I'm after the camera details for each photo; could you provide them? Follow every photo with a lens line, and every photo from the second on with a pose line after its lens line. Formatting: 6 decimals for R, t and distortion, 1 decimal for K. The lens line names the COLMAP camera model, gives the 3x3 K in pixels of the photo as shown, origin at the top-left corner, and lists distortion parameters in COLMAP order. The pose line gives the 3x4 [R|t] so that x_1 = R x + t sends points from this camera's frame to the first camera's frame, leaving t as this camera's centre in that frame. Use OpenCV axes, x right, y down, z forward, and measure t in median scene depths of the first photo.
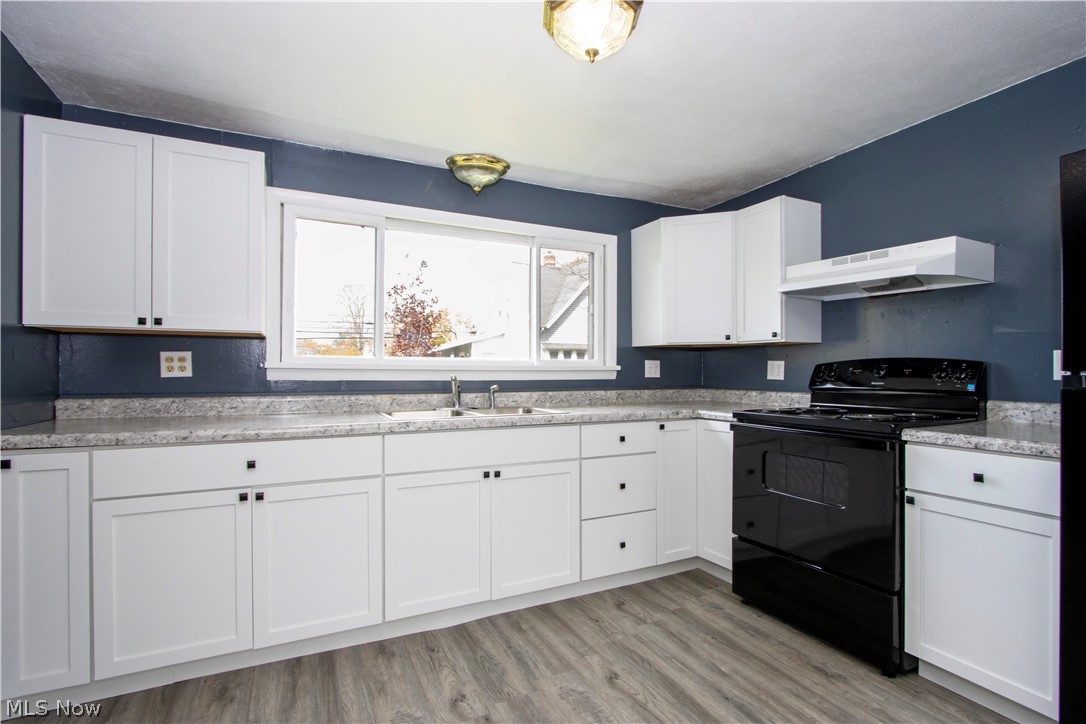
lens RADIAL K [[515.2, 0, 536.6], [0, 515.2, 368.4], [0, 0, 1]] dist [-0.008794, 0.000982]
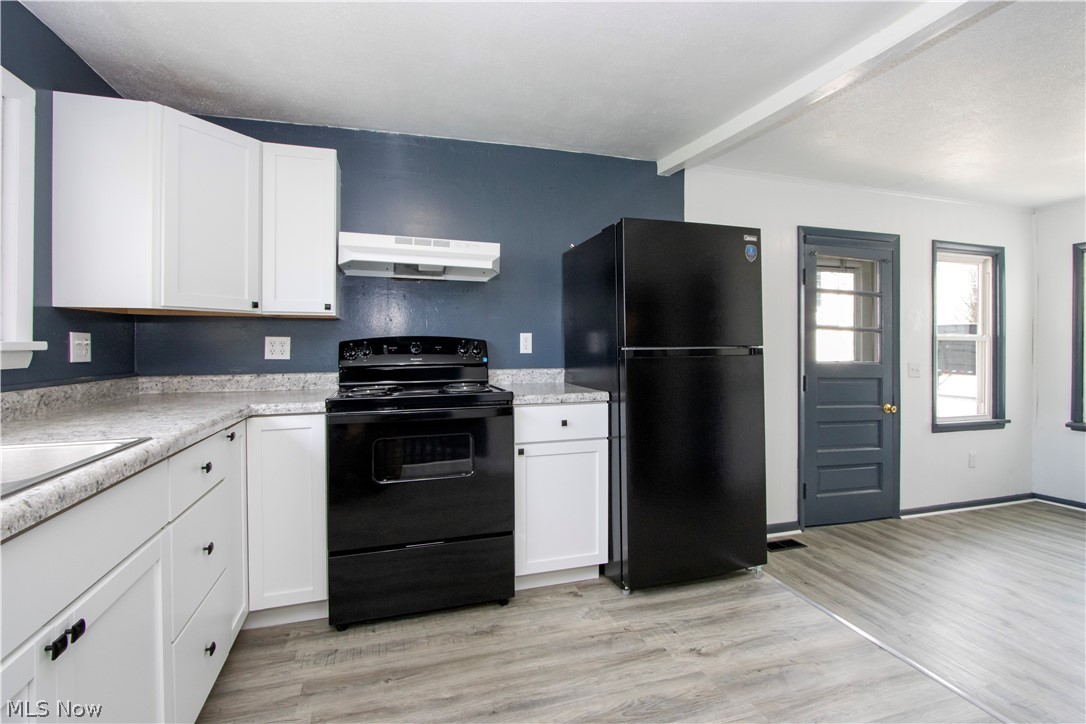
lens RADIAL K [[515.2, 0, 529.6], [0, 515.2, 345.4], [0, 0, 1]] dist [-0.008794, 0.000982]
pose [[0.151523, -0.002853, 0.988450, -0.393046], [0.001137, 0.999996, 0.002712, -0.003441], [-0.988453, 0.000713, 0.151525, 0.618868]]
